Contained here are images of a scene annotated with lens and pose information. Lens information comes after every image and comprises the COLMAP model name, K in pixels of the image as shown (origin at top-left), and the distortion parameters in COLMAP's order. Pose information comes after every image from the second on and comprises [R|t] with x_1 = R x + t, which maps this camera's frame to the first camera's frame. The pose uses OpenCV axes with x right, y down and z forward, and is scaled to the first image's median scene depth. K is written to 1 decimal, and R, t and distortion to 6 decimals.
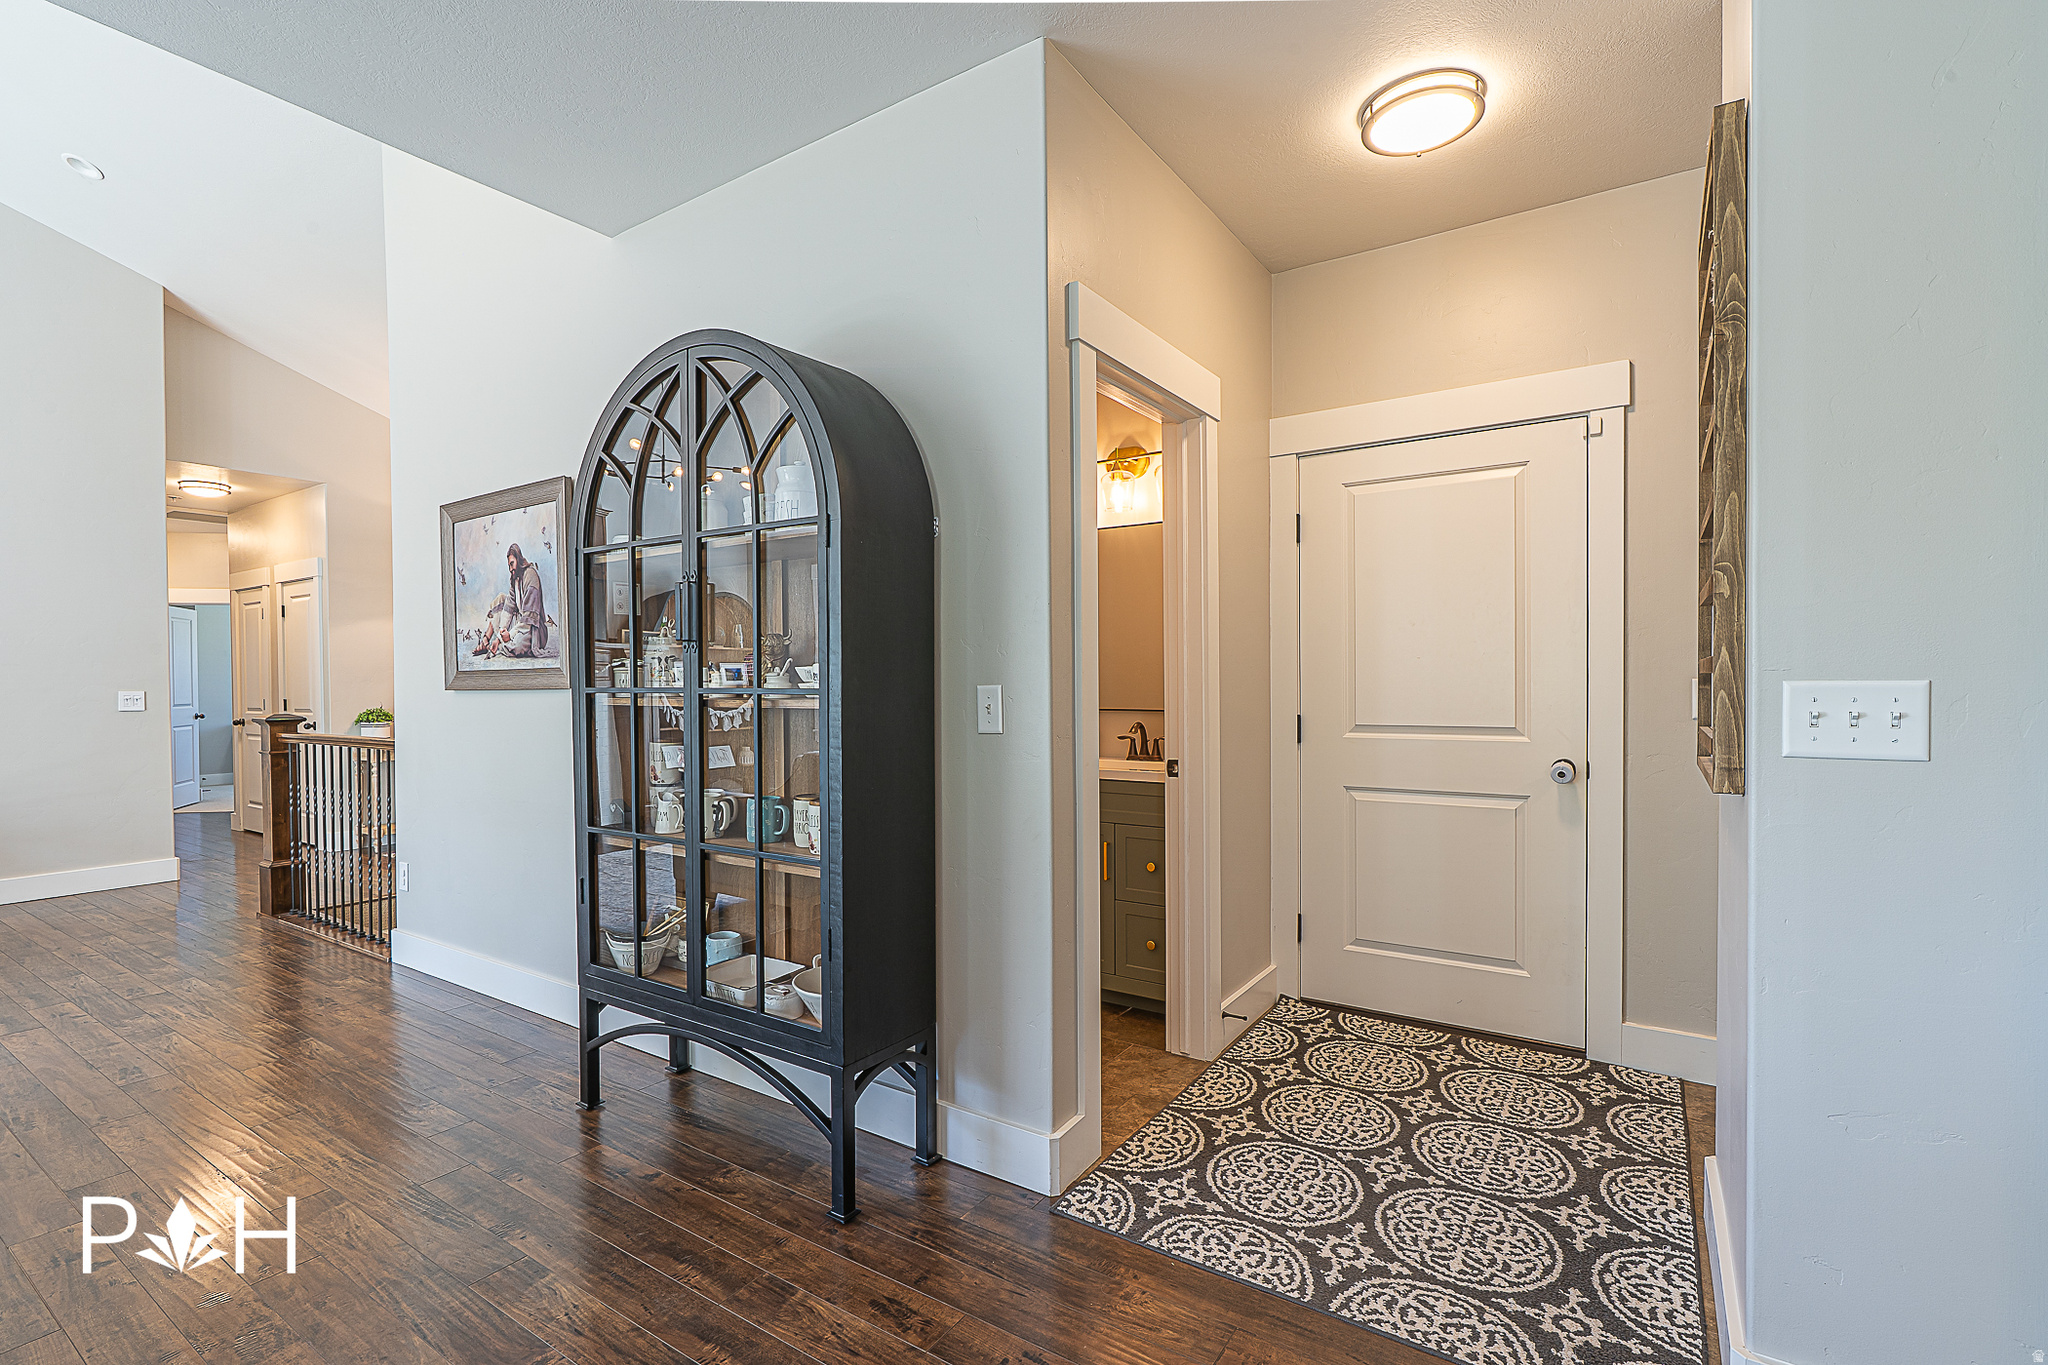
lens RADIAL K [[931.9, 0, 1020.4], [0, 931.9, 691.4], [0, 0, 1]] dist [-0.008737, 0.003245]
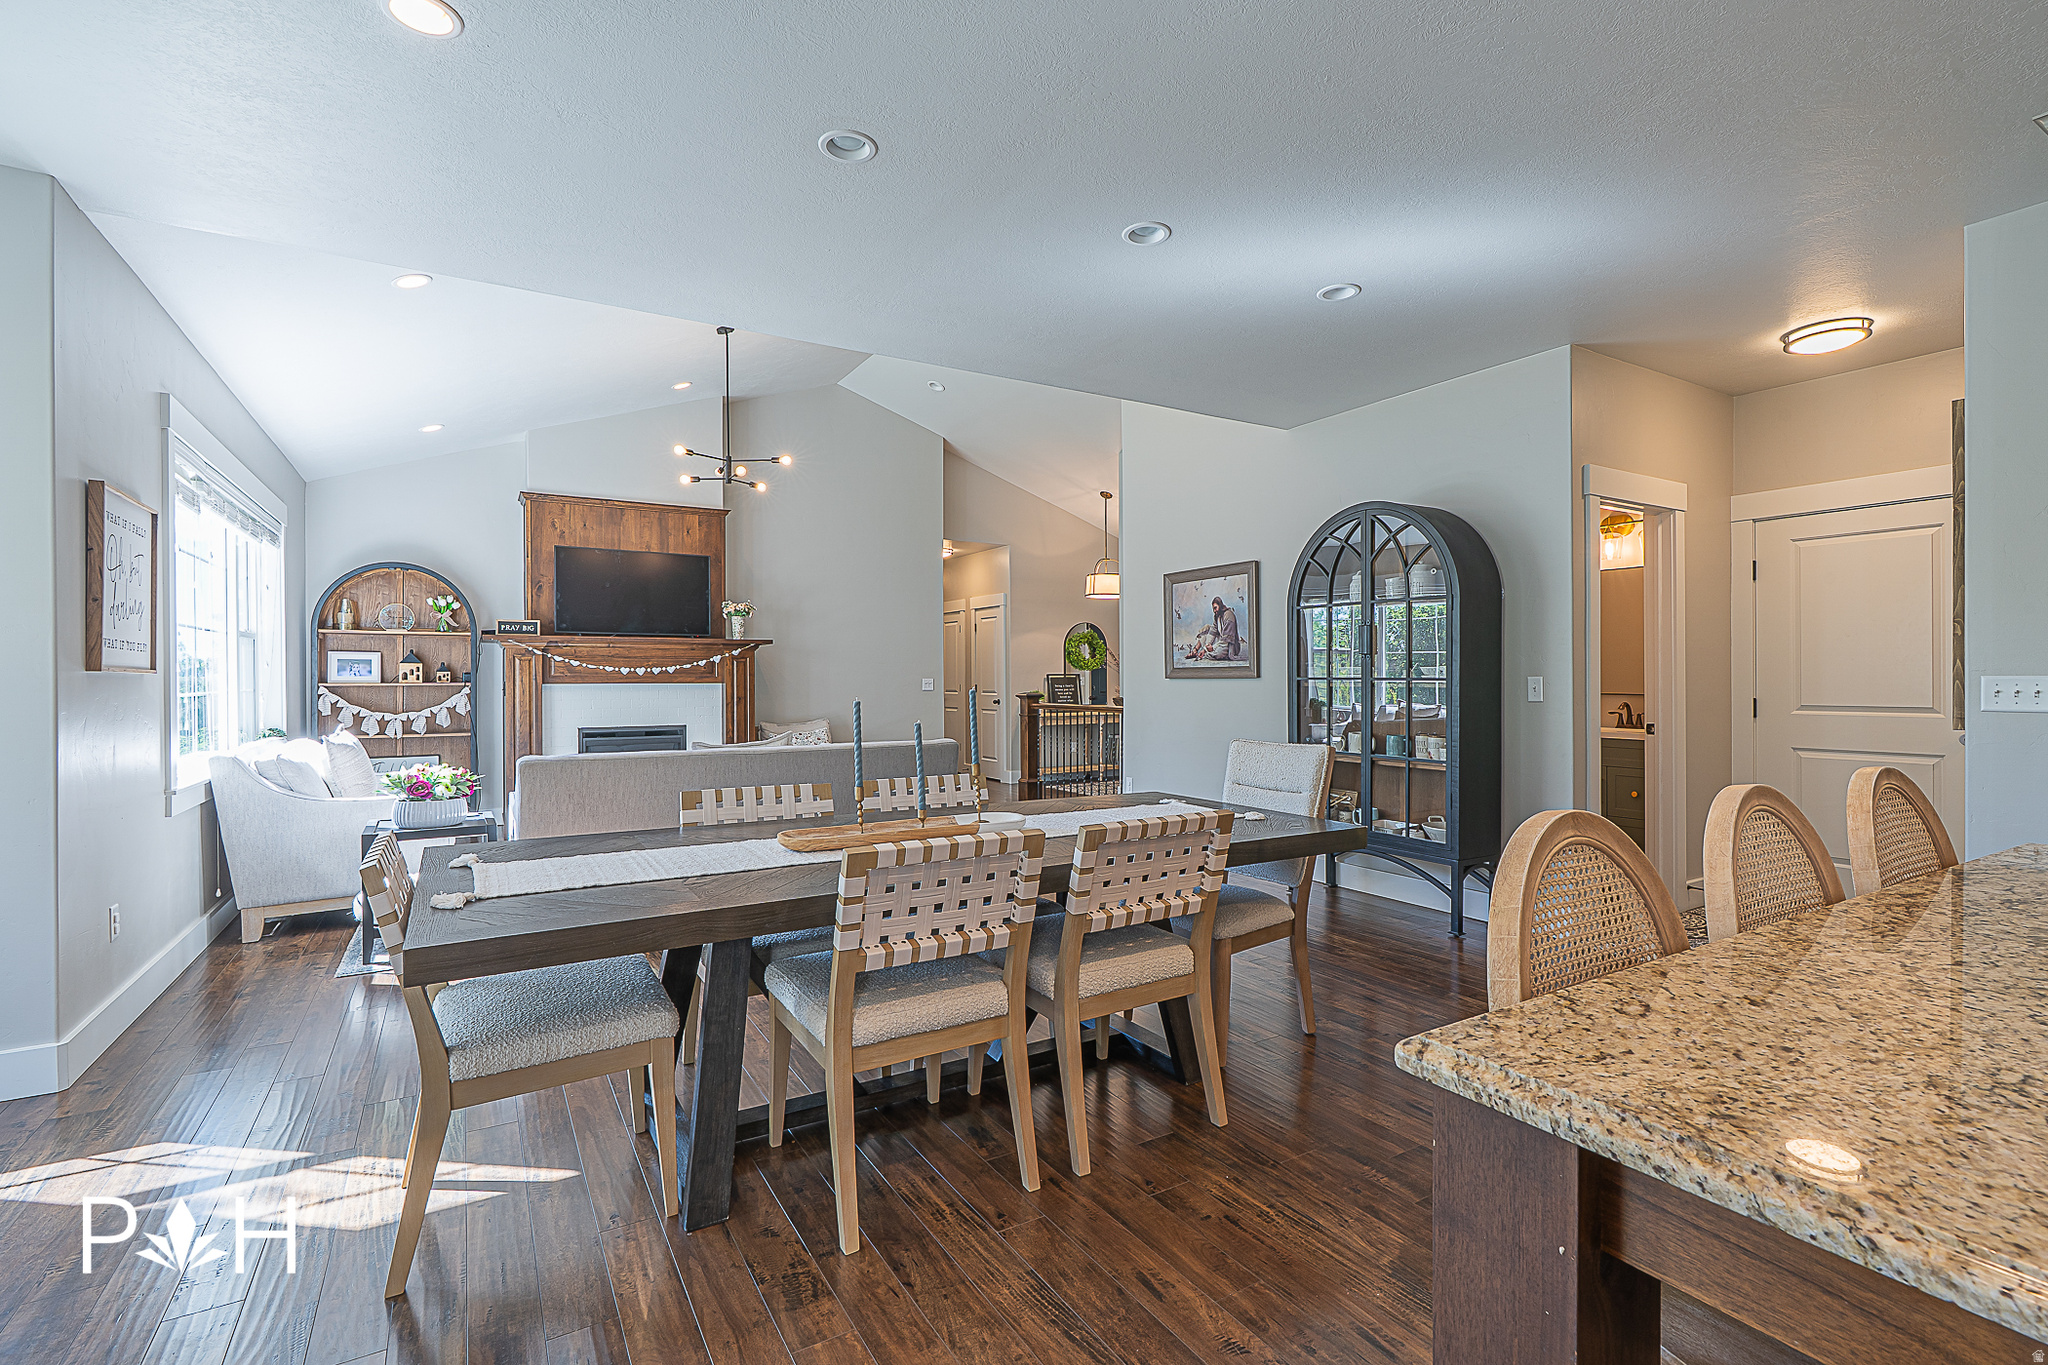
lens RADIAL K [[931.9, 0, 1031.6], [0, 931.9, 679.6], [0, 0, 1]] dist [-0.008737, 0.003245]
pose [[0.905515, 0.004938, -0.424284, -0.113549], [-0.006386, 0.999978, -0.001992, 0.006708], [0.424265, 0.004513, 0.905527, -0.830423]]
